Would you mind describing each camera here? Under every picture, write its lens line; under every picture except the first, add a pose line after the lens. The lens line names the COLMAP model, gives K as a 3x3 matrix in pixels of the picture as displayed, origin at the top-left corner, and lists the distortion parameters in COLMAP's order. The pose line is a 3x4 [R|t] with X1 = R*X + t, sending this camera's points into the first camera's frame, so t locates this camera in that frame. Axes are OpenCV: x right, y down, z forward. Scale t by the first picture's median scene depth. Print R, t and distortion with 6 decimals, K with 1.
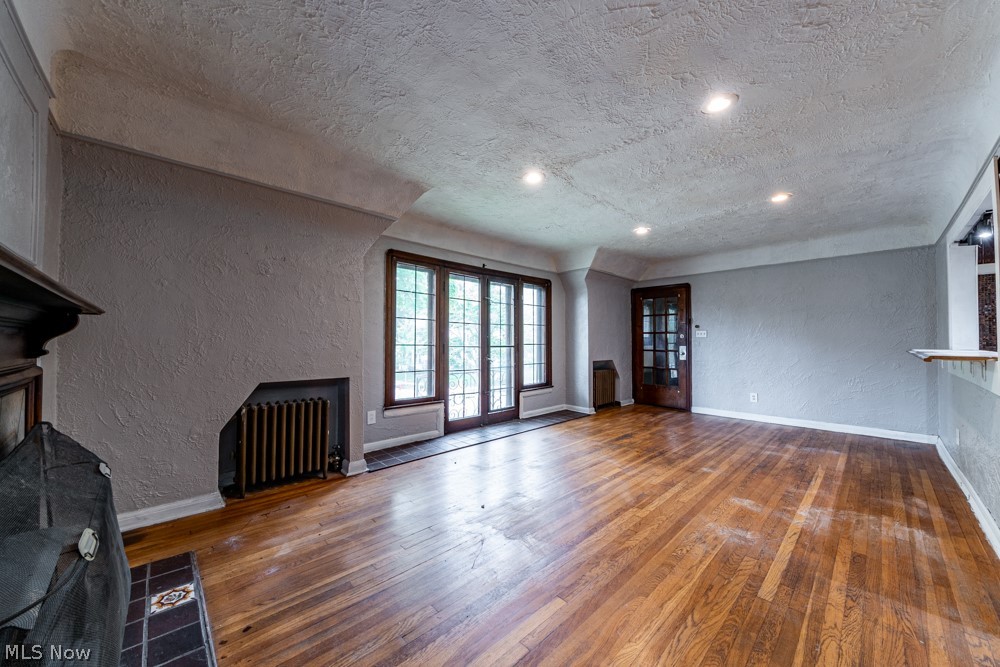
lens RADIAL K [[356.9, 0, 498.5], [0, 356.9, 336.4], [0, 0, 1]] dist [0.011556, -0.009898]
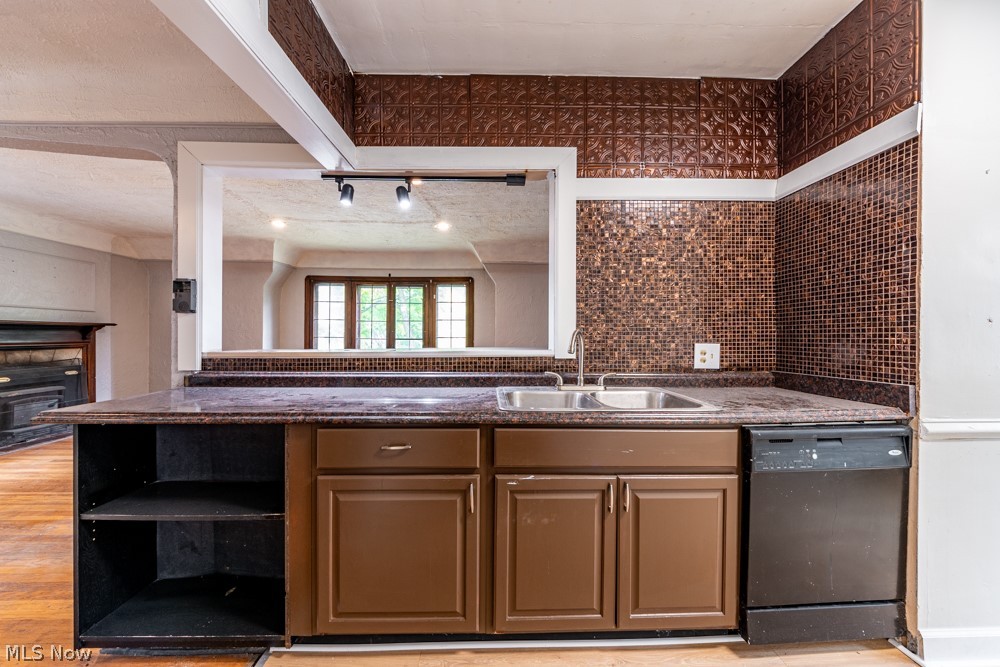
lens RADIAL K [[356.9, 0, 498.5], [0, 356.9, 336.4], [0, 0, 1]] dist [0.011556, -0.009898]
pose [[0.742068, 0.003467, -0.670315, 1.339346], [0.008518, 0.999857, 0.014600, 0.004123], [0.670270, -0.016544, 0.741933, 0.388414]]
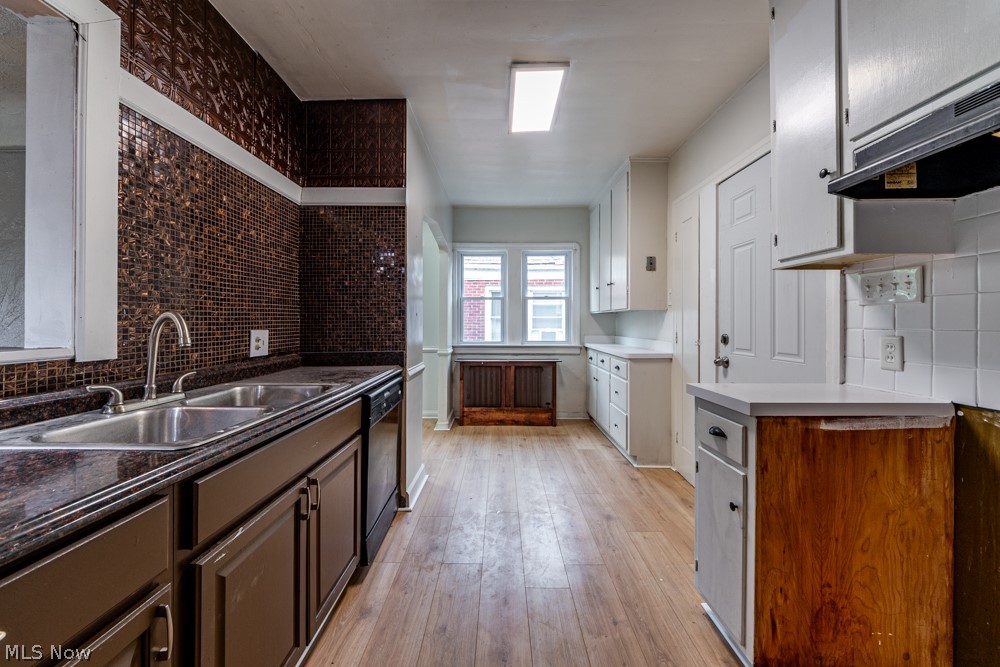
lens RADIAL K [[361.1, 0, 497.6], [0, 361.1, 322.3], [0, 0, 1]] dist [0.012975, -0.009918]
pose [[0.697621, 0.001365, 0.716465, 1.102701], [-0.009584, 0.999926, 0.007427, 0.006663], [-0.716403, -0.012048, 0.697583, 0.382594]]
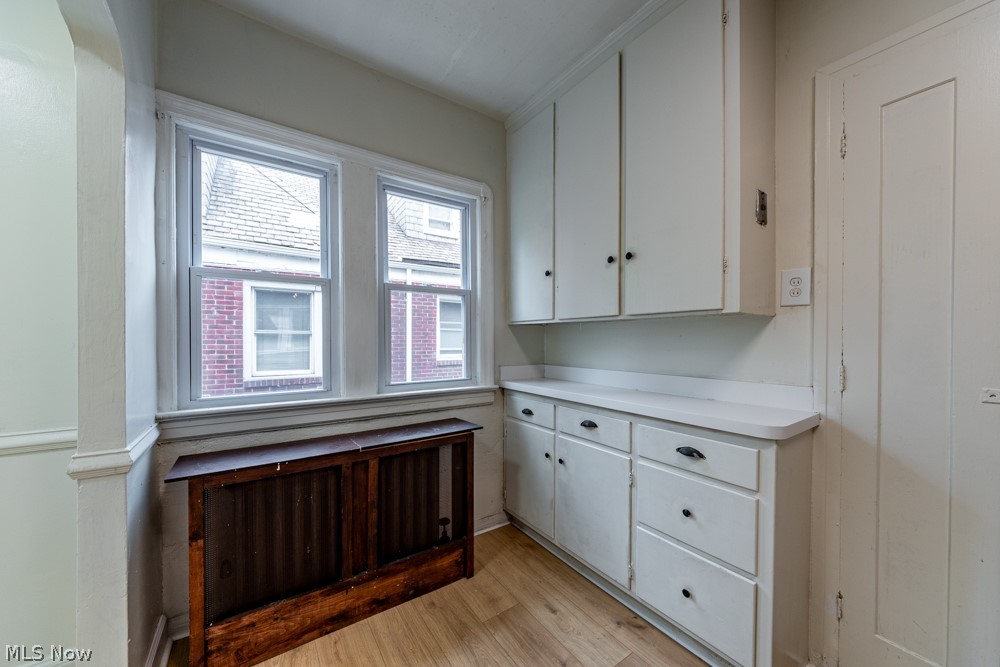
lens RADIAL K [[362.5, 0, 498.3], [0, 362.5, 344.1], [0, 0, 1]] dist [0.011359, -0.006574]
pose [[0.168938, -0.011424, 0.985560, 1.502665], [-0.011122, 0.999847, 0.013496, 0.008385], [-0.985564, -0.013241, 0.168785, 0.862471]]
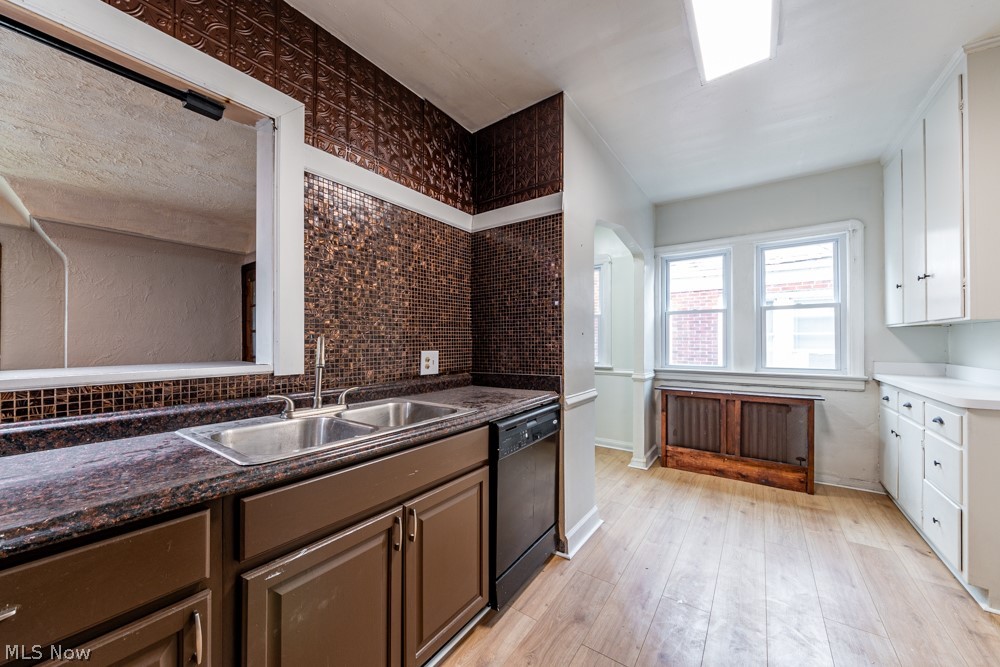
lens RADIAL K [[361.5, 0, 499.9], [0, 361.5, 339.7], [0, 0, 1]] dist [0.014611, -0.010340]
pose [[0.982422, -0.001936, 0.186666, 1.226499], [0.000660, 0.999976, 0.006902, 0.003694], [-0.186675, -0.006657, 0.982399, 0.403379]]
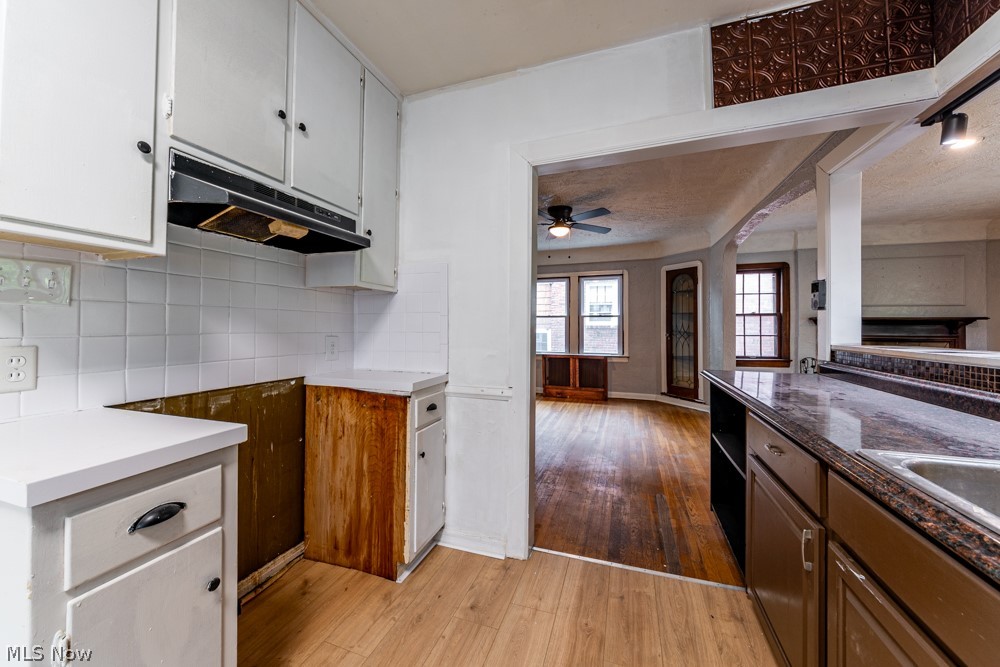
lens RADIAL K [[364.1, 0, 498.7], [0, 364.1, 321.0], [0, 0, 1]] dist [0.014776, -0.008675]
pose [[-0.889516, -0.011535, -0.456758, 1.401749], [0.000227, 0.999670, -0.025689, 0.007233], [0.456903, -0.022955, -0.889220, 0.725365]]
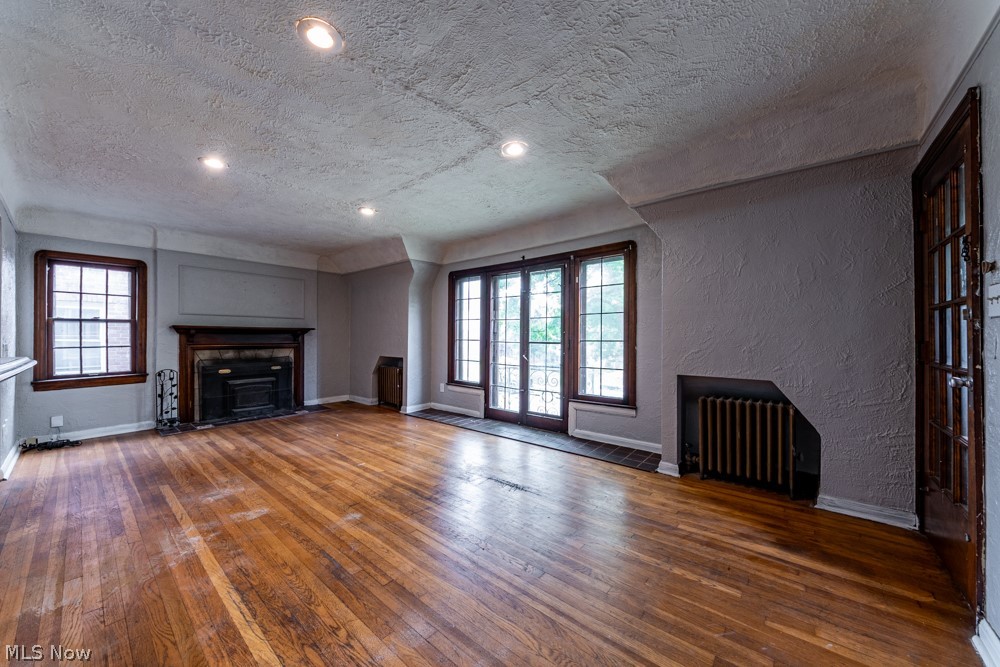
lens RADIAL K [[356.9, 0, 498.5], [0, 356.9, 336.4], [0, 0, 1]] dist [0.011556, -0.009898]
pose [[0.111941, -0.004706, -0.993704, 1.100701], [0.015363, 0.999877, -0.003005, 0.017178], [0.993596, -0.014930, 0.112000, 1.008805]]
